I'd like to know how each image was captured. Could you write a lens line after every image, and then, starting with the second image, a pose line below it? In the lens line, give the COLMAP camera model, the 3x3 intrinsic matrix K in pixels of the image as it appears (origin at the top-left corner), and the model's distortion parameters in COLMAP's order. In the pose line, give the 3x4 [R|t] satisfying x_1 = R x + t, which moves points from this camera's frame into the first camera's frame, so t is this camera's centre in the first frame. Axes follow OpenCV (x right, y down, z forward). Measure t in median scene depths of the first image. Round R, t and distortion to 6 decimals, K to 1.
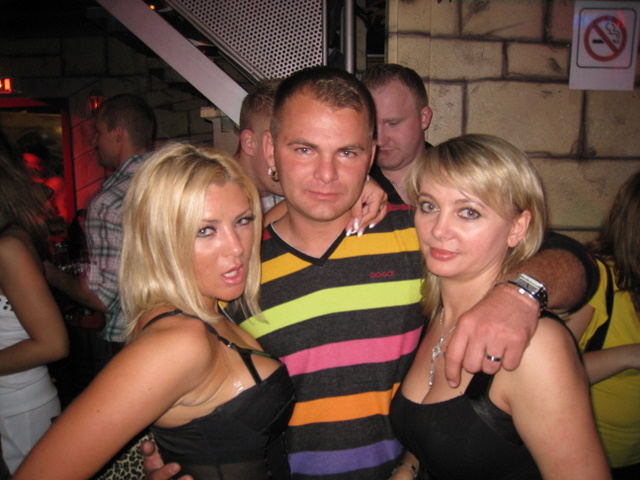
lens RADIAL K [[520.2, 0, 319.8], [0, 520.2, 239.7], [0, 0, 1]] dist [0.004886, 0.002314]
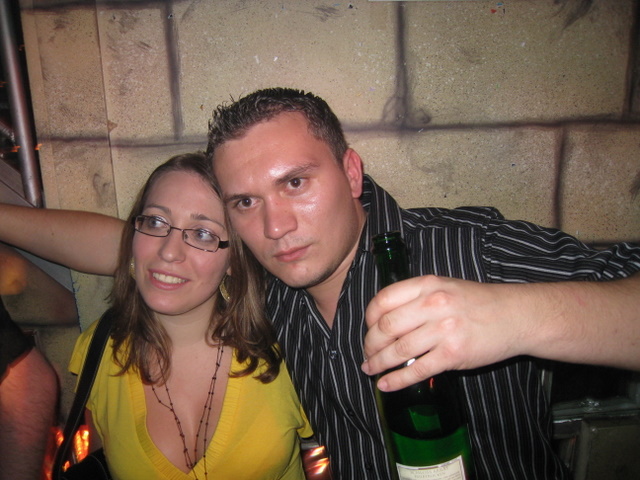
lens RADIAL K [[520.2, 0, 320.3], [0, 520.2, 240.4], [0, 0, 1]] dist [0.004886, 0.002314]
pose [[0.846447, -0.131610, 0.515951, 0.128636], [0.114939, 0.991290, 0.064297, -0.086136], [-0.519919, 0.004879, 0.854202, 0.583736]]
